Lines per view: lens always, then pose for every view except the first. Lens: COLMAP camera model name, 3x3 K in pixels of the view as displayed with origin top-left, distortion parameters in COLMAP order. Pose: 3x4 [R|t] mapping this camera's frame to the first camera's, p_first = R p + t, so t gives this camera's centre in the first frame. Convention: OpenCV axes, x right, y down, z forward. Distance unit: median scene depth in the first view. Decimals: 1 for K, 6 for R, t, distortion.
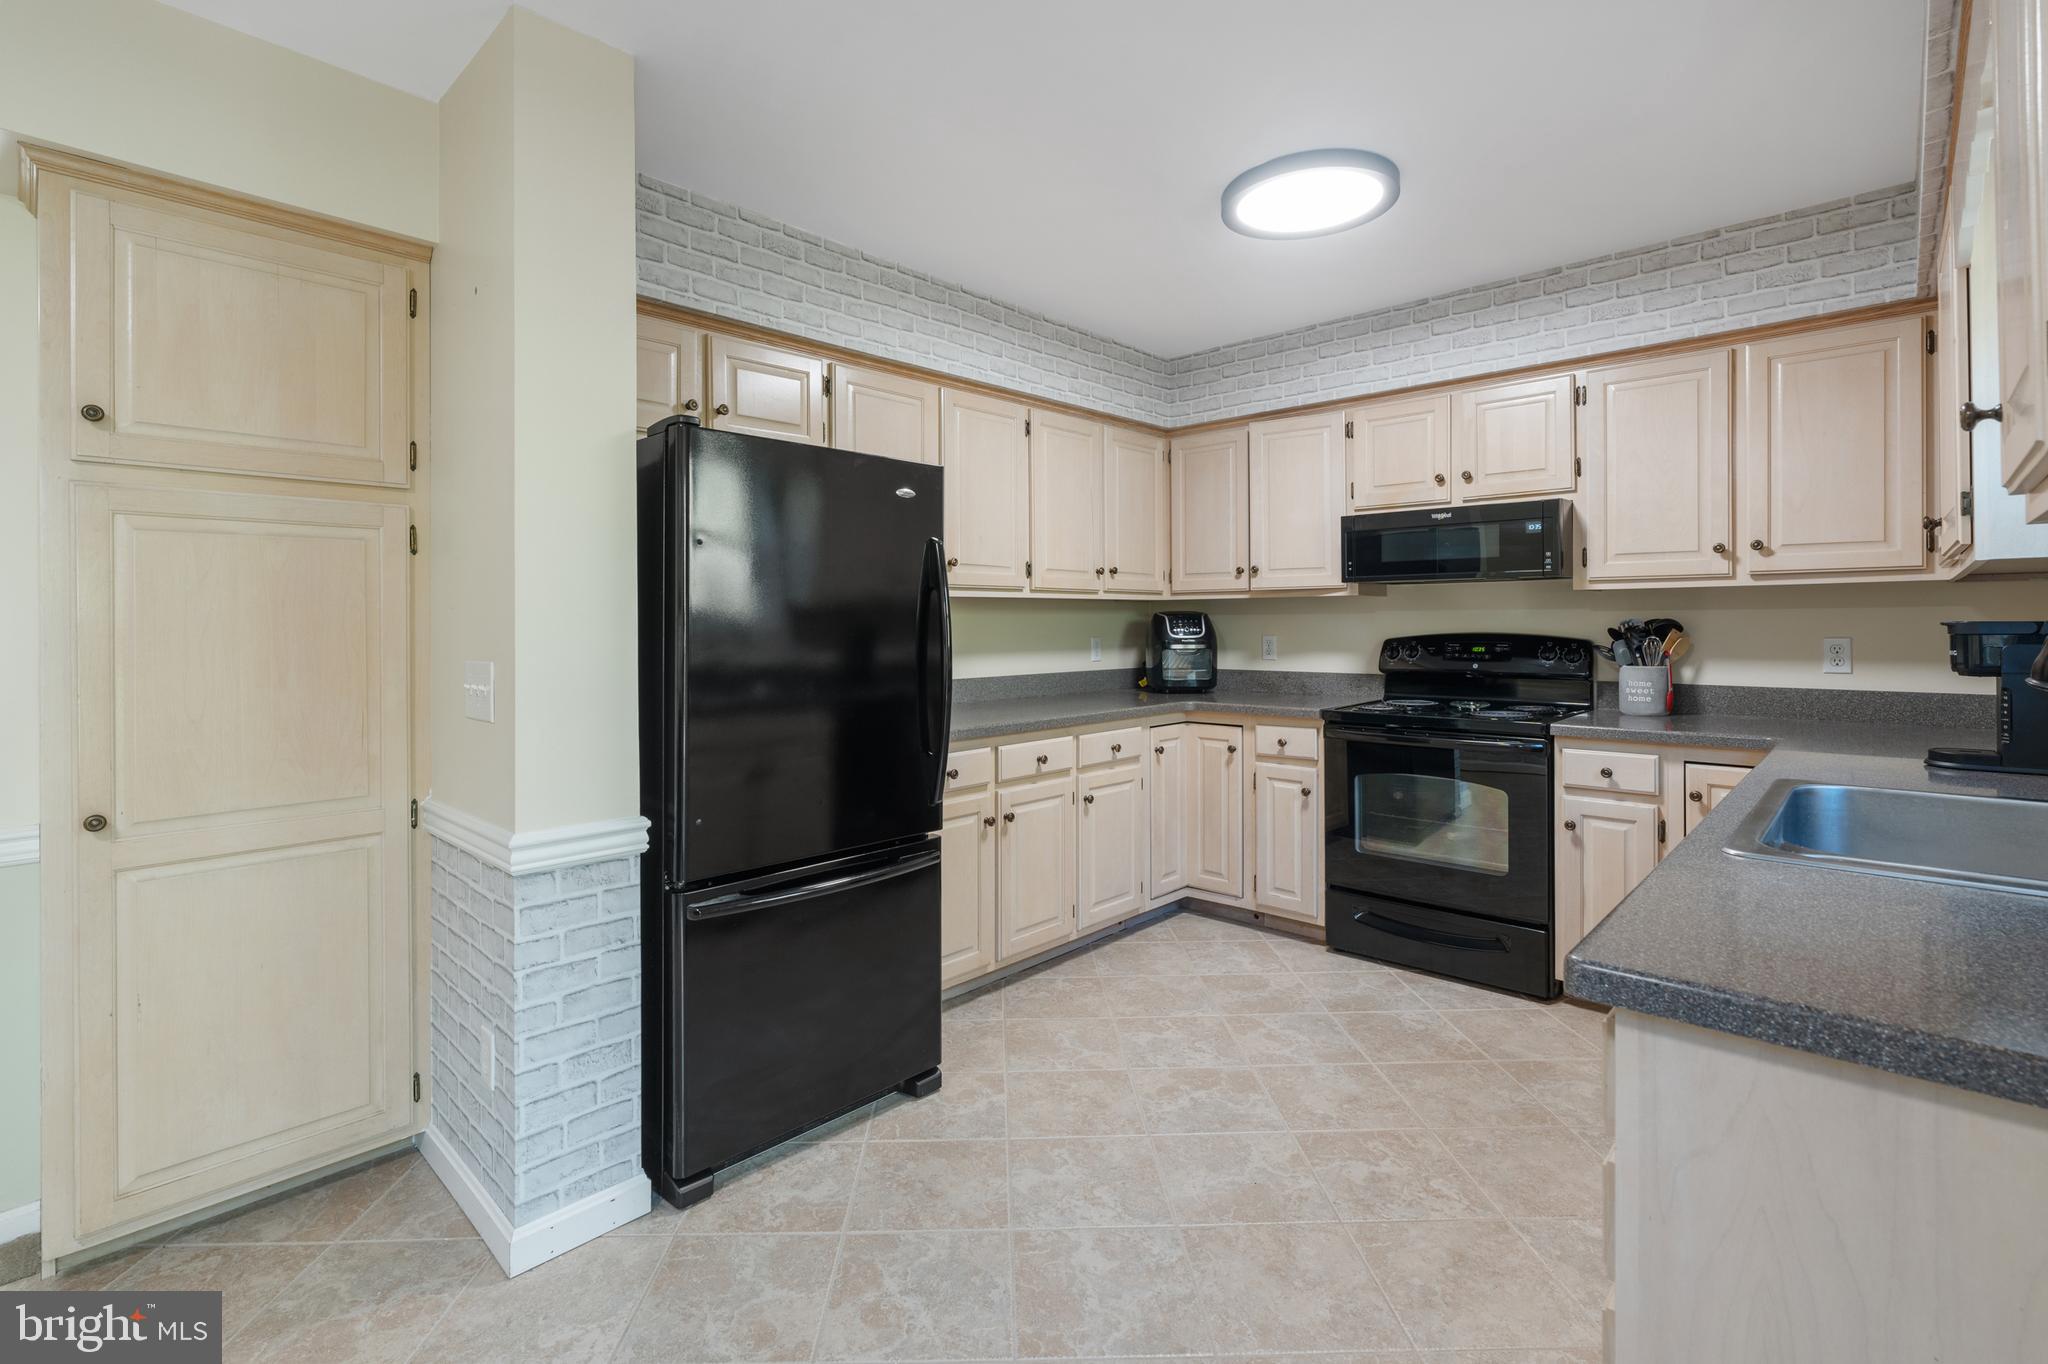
lens RADIAL K [[926.6, 0, 1002.9], [0, 926.6, 626.5], [0, 0, 1]] dist [-0.008674, 0.003609]
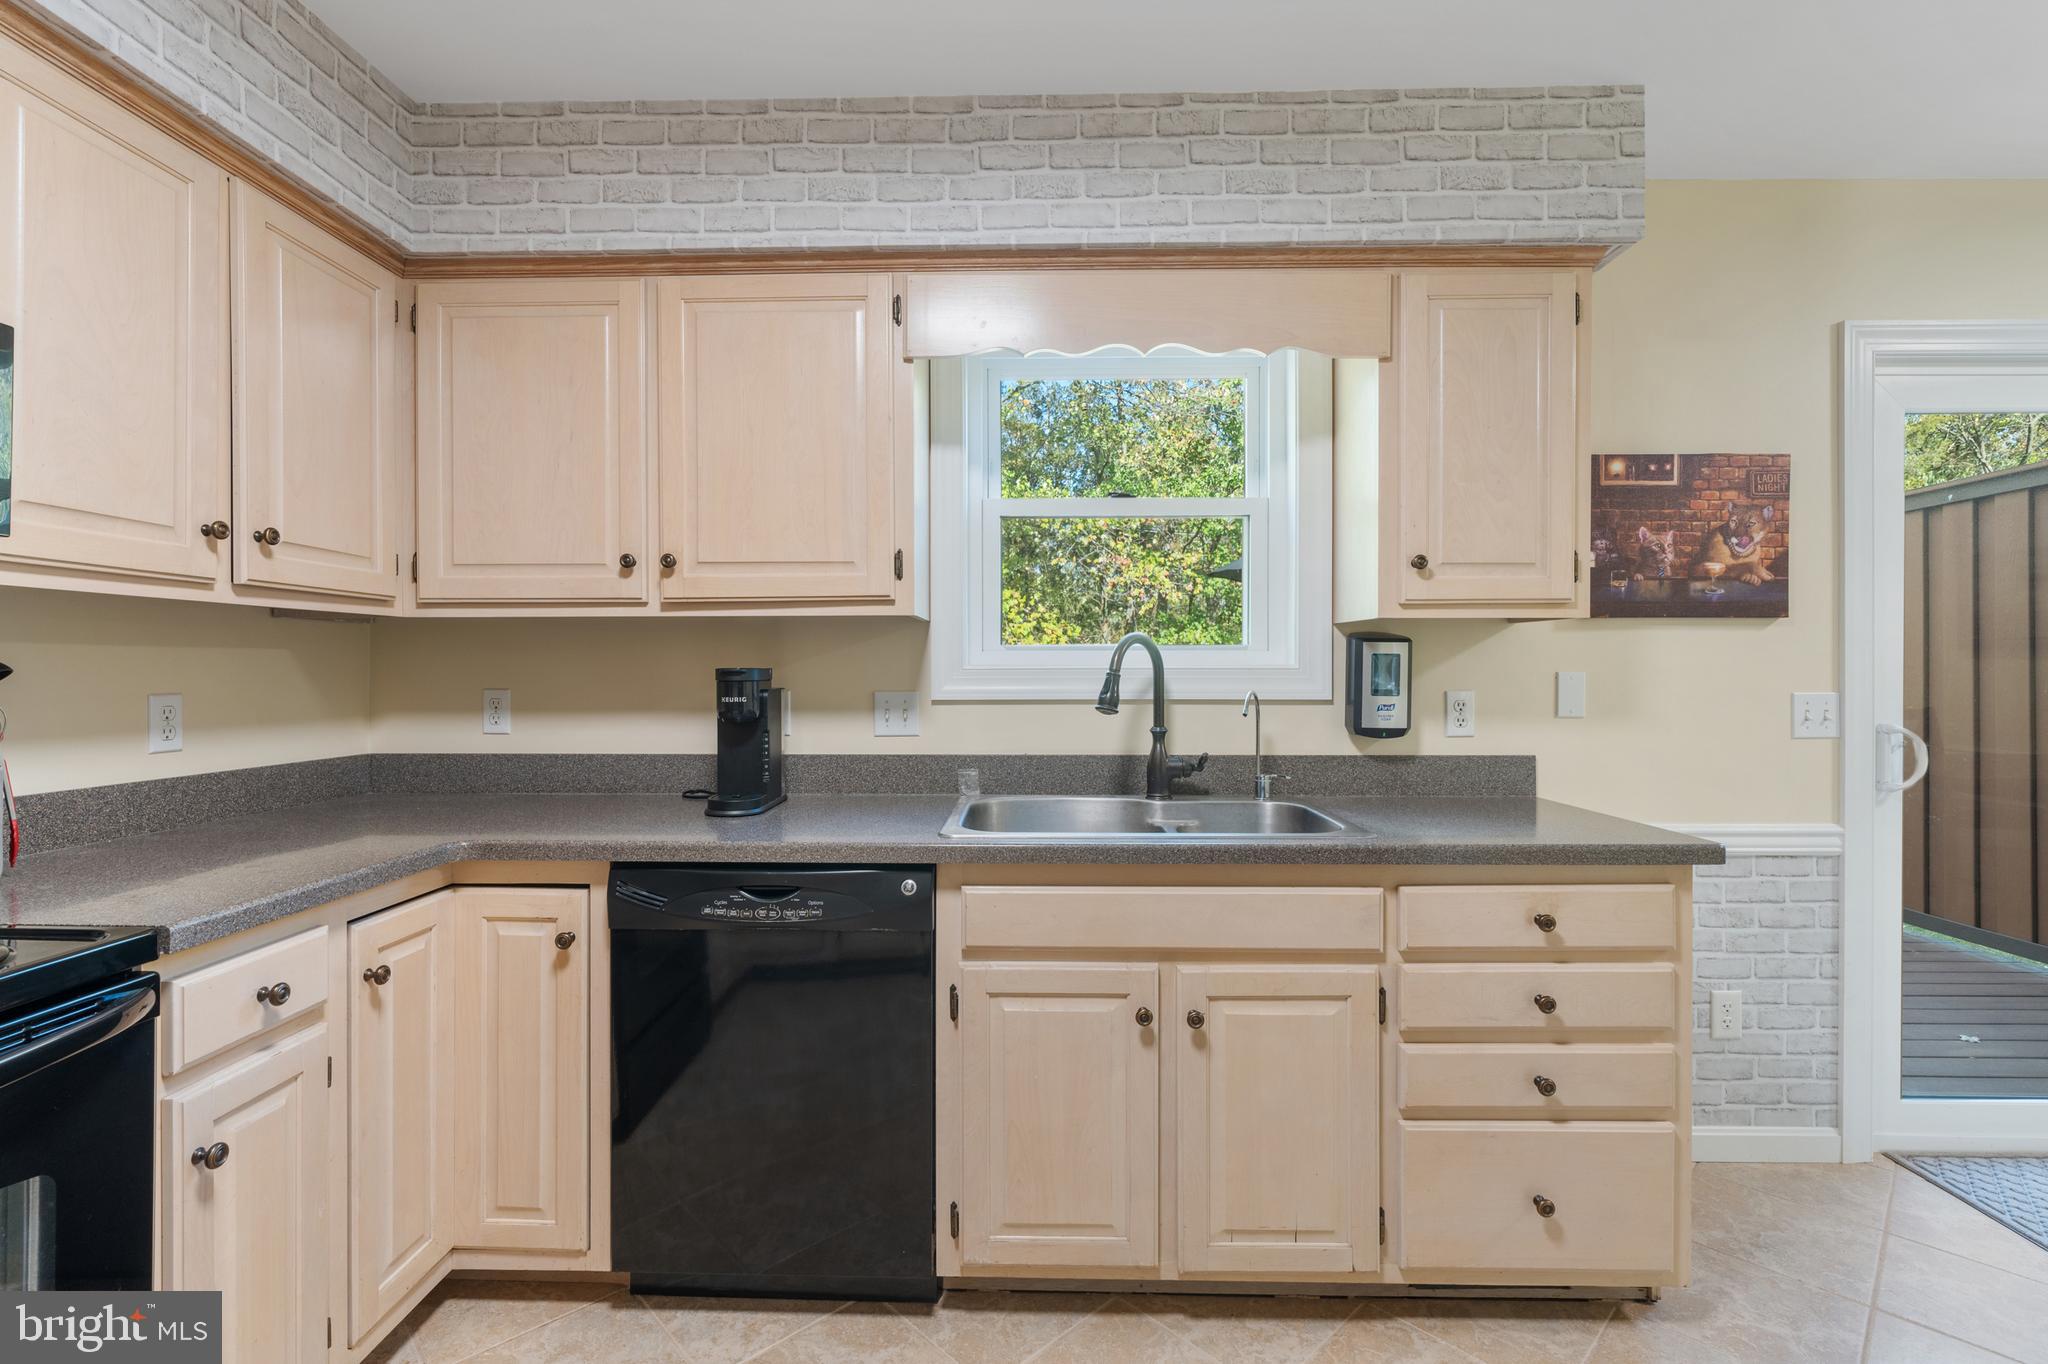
lens RADIAL K [[926.6, 0, 1011.3], [0, 926.6, 676.8], [0, 0, 1]] dist [-0.008674, 0.003609]
pose [[-0.680601, 0.007954, 0.732611, 0.063713], [0.007051, 0.999966, -0.004307, 0.006208], [-0.732620, 0.002234, -0.680634, 0.930126]]
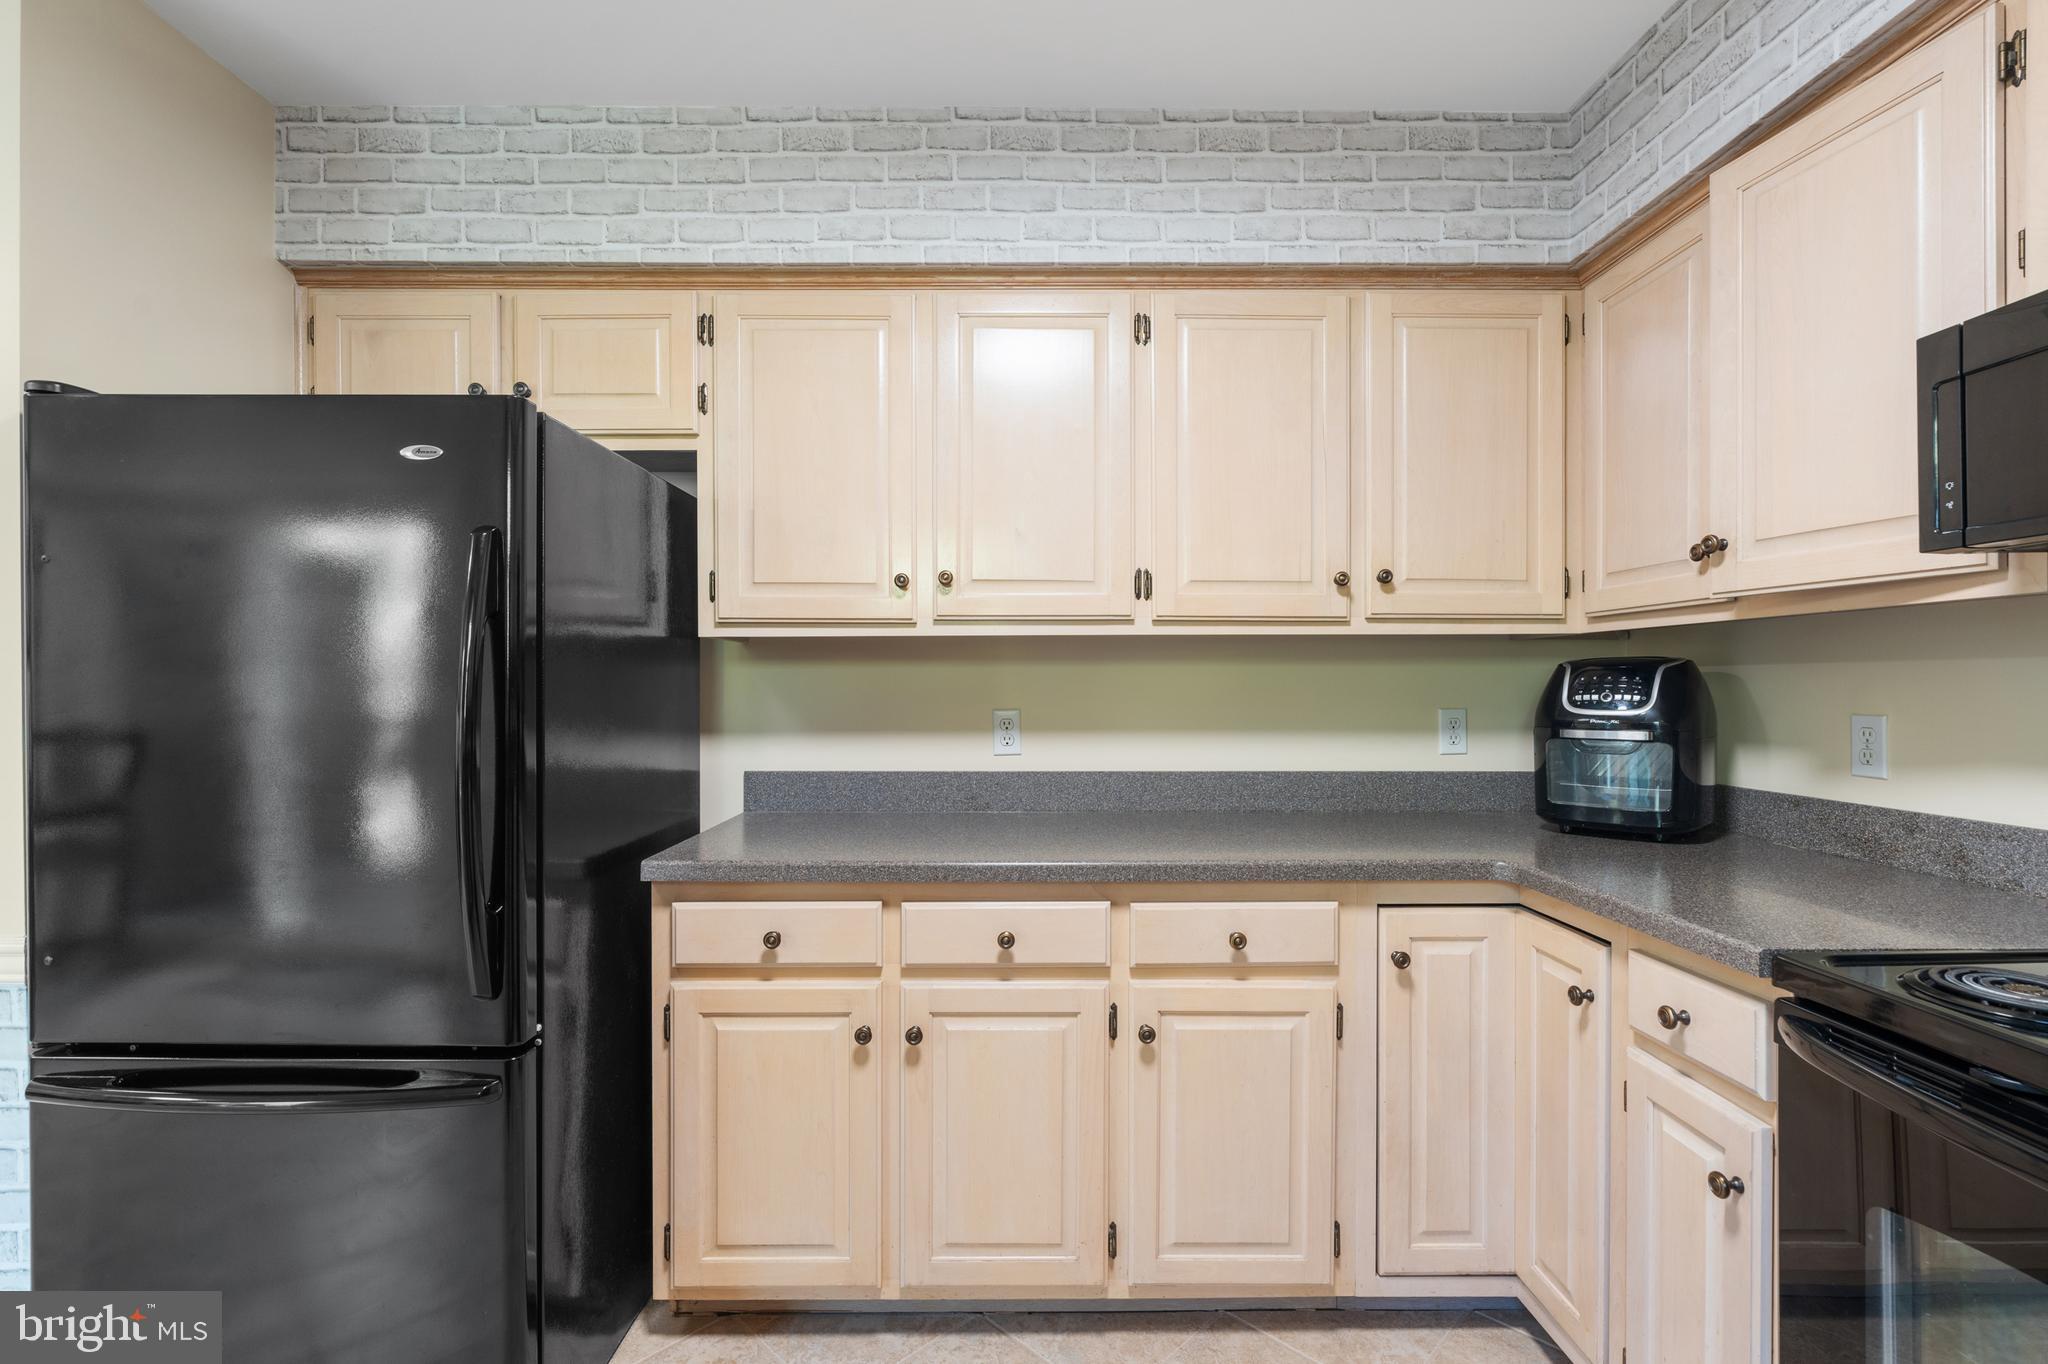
lens RADIAL K [[926.6, 0, 1013.4], [0, 926.6, 688.8], [0, 0, 1]] dist [-0.008674, 0.003609]
pose [[0.703218, 0.009610, -0.710909, 0.426892], [-0.006533, 0.999954, 0.007056, -0.002580], [0.710944, -0.000317, 0.703248, 0.646788]]
